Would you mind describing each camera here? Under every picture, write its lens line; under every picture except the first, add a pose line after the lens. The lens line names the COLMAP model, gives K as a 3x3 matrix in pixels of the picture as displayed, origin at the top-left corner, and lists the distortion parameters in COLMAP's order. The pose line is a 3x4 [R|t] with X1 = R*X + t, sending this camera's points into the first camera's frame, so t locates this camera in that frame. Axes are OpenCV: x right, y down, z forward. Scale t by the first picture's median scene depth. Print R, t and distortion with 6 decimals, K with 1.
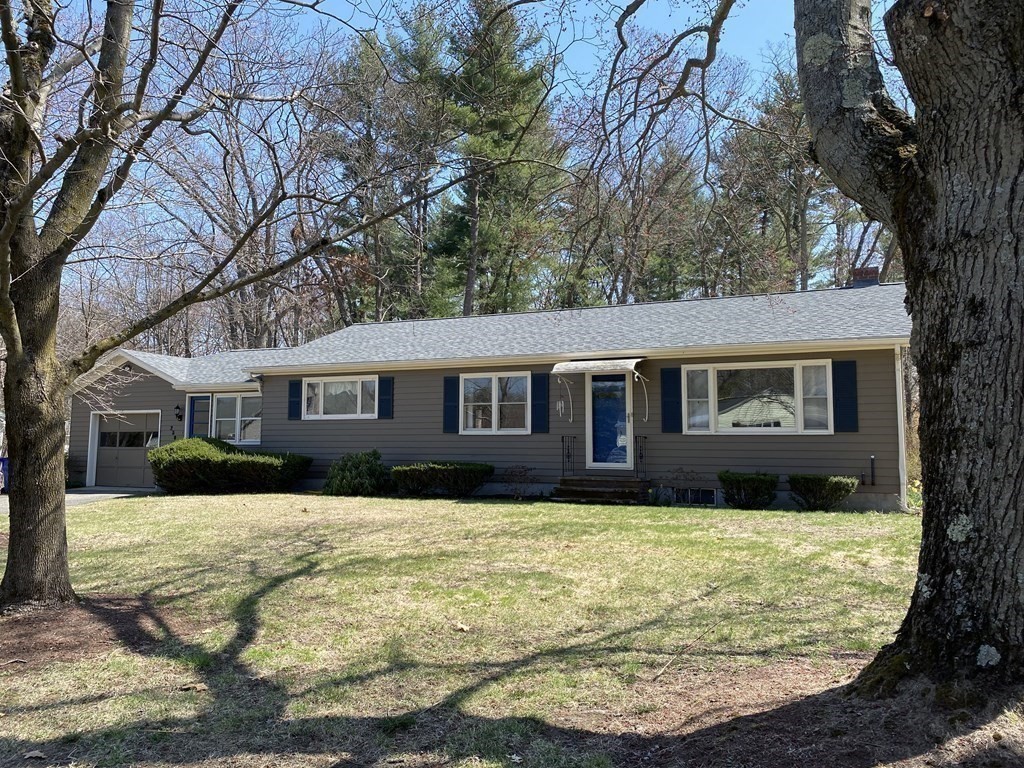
lens RADIAL K [[780.2, 0, 508.3], [0, 780.2, 369.9], [0, 0, 1]] dist [0.043009, -0.049915]
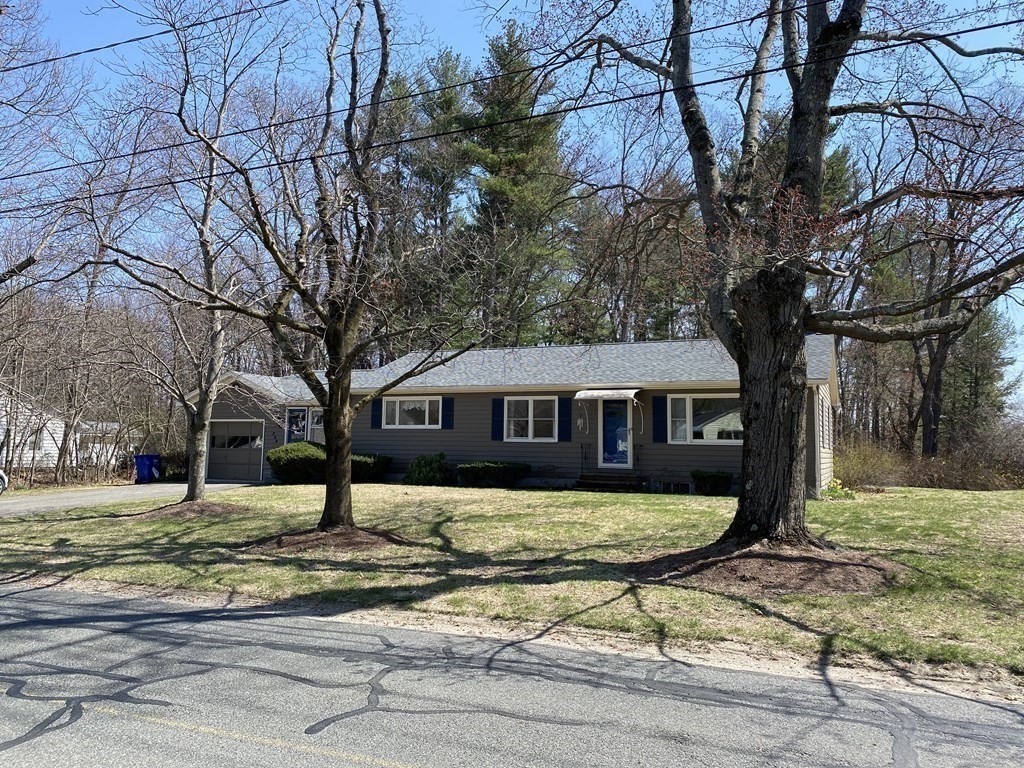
lens RADIAL K [[774.5, 0, 509.9], [0, 774.5, 371.3], [0, 0, 1]] dist [0.078485, -0.112992]
pose [[0.999940, 0.010894, 0.001441, -0.058516], [-0.010891, 0.999939, -0.001872, -0.038535], [-0.001461, 0.001856, 0.999997, -0.362928]]
